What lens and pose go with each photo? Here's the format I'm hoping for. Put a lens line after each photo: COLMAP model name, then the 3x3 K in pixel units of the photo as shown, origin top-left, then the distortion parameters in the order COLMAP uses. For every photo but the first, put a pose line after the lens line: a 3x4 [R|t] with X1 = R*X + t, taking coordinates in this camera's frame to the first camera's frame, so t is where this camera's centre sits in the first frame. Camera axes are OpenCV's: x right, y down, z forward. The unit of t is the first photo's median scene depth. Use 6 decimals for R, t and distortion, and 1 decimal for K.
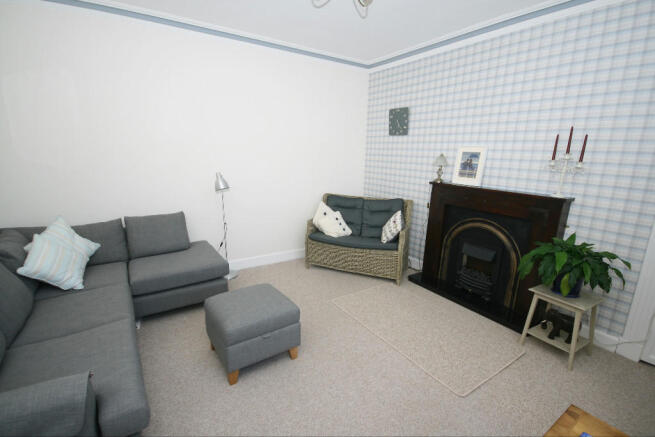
lens RADIAL K [[303.1, 0, 327.5], [0, 303.1, 218.5], [0, 0, 1]] dist [0.000617, 0.000078]
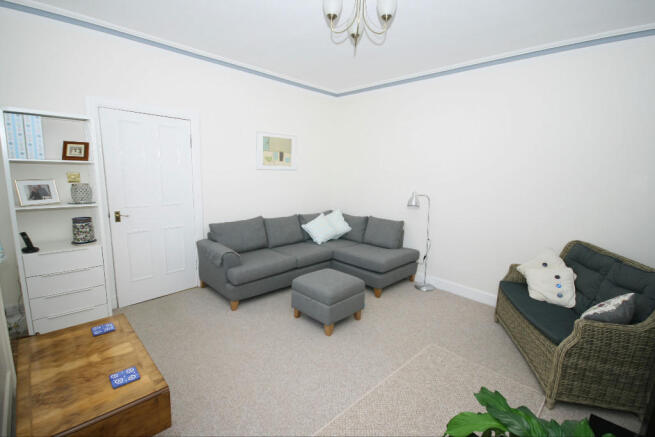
lens RADIAL K [[303.1, 0, 327.5], [0, 303.1, 218.5], [0, 0, 1]] dist [0.000617, 0.000078]
pose [[0.197071, 0.143757, -0.969792, 0.728597], [-0.245052, 0.965015, 0.093252, -0.079312], [0.949269, 0.219272, 0.225404, 0.441082]]
